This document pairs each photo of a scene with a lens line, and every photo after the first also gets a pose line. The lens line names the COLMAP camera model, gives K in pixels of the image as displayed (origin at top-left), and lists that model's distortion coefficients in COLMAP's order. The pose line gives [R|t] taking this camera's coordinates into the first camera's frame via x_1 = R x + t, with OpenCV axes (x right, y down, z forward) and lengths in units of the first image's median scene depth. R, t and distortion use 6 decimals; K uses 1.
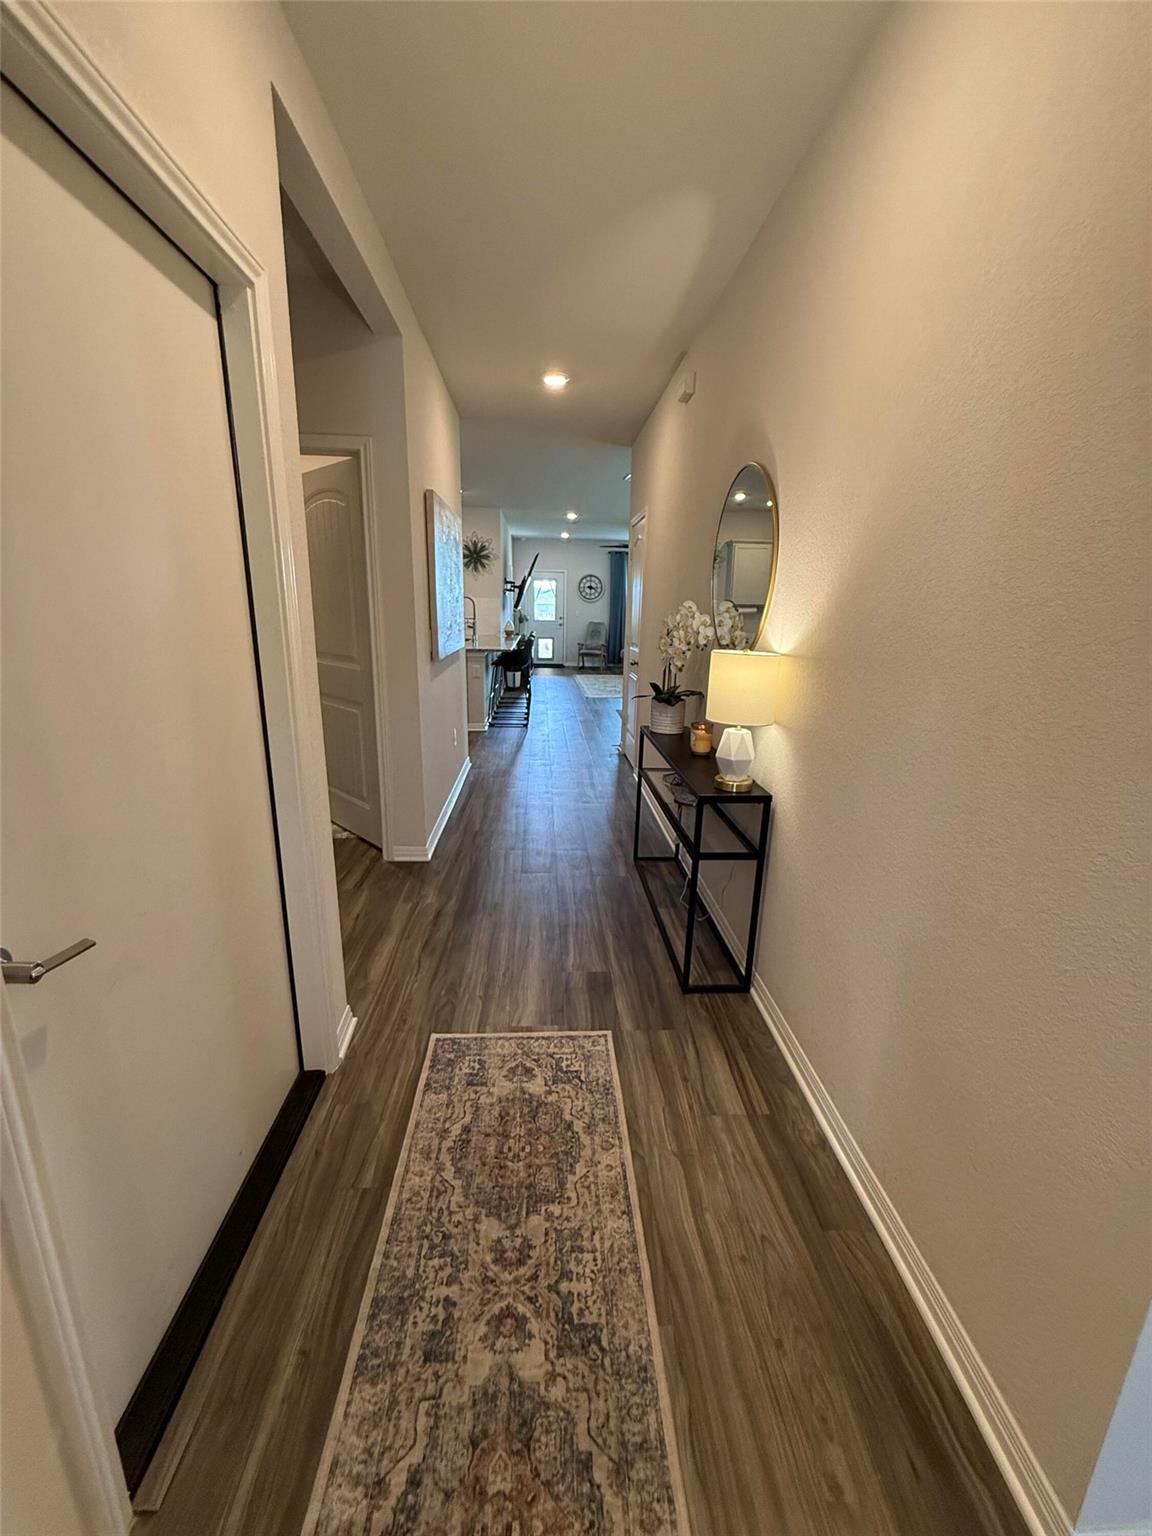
lens RADIAL K [[611.9, 0, 574.3], [0, 611.9, 769.0], [0, 0, 1]] dist [-0.000779, 0.000452]
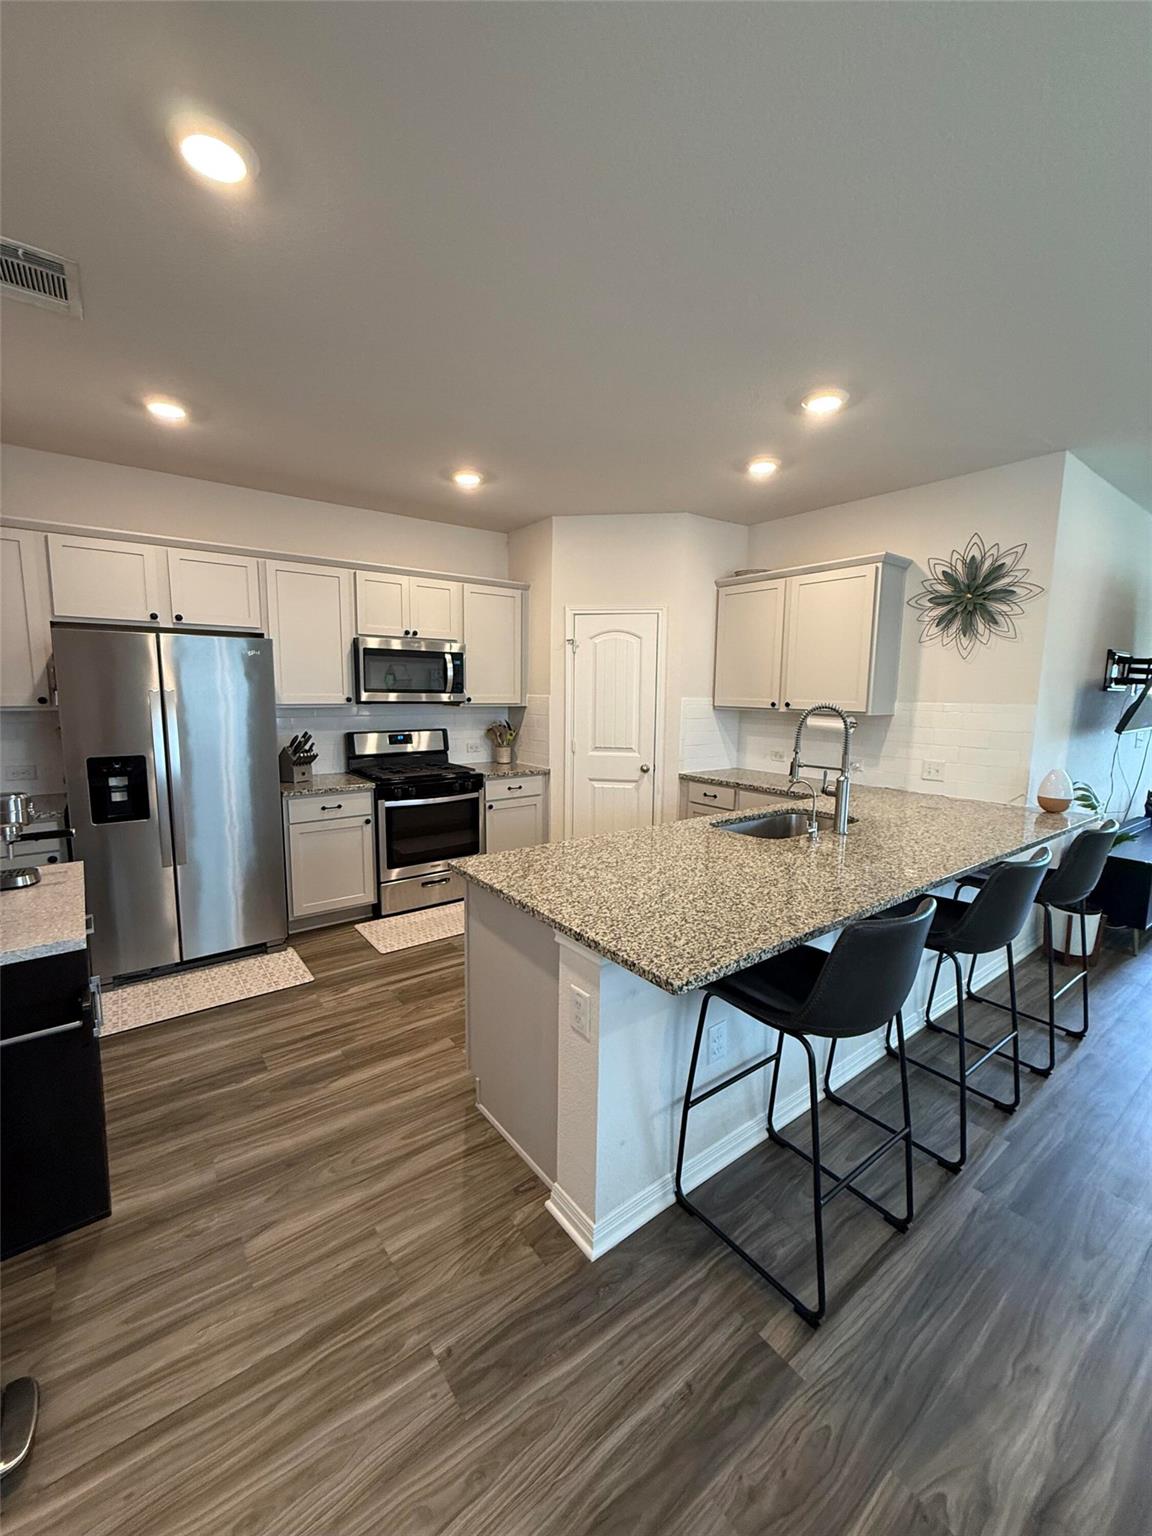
lens RADIAL K [[611.9, 0, 575.6], [0, 611.9, 763.5], [0, 0, 1]] dist [-0.000779, 0.000452]
pose [[0.556429, 0.089244, -0.826089, 0.015853], [-0.214647, 0.975907, -0.039151, -0.121776], [0.802691, 0.199102, 0.562178, 0.413864]]
